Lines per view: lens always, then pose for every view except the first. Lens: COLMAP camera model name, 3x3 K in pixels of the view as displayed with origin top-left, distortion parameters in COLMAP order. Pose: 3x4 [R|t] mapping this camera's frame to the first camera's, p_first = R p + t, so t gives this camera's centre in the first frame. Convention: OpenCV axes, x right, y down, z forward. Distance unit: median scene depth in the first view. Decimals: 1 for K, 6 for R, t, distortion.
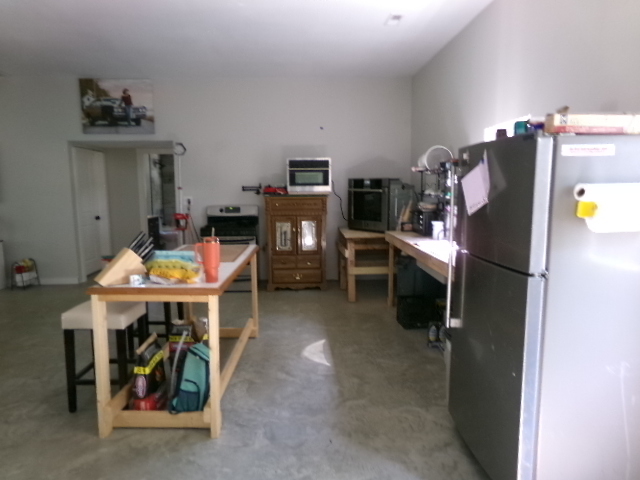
lens RADIAL K [[440.1, 0, 315.6], [0, 440.1, 244.1], [0, 0, 1]] dist [-0.026087, 0.048577]
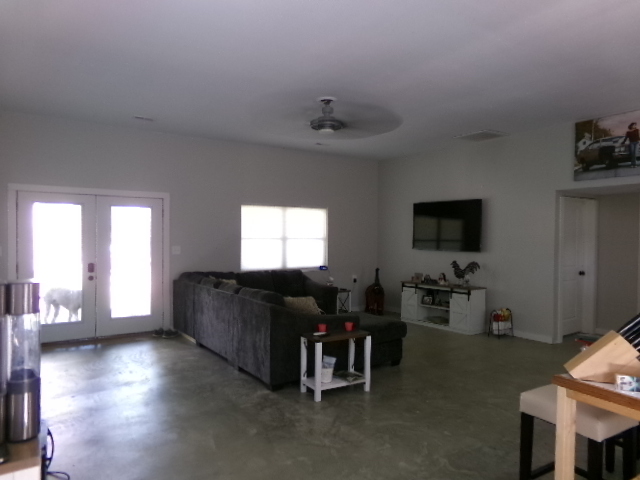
lens RADIAL K [[440.1, 0, 315.6], [0, 440.1, 244.1], [0, 0, 1]] dist [-0.026087, 0.048577]
pose [[0.529384, 0.032962, -0.847742, -0.040190], [-0.124654, 0.991422, -0.039293, -0.020623], [0.839175, 0.126475, 0.528951, 0.090472]]
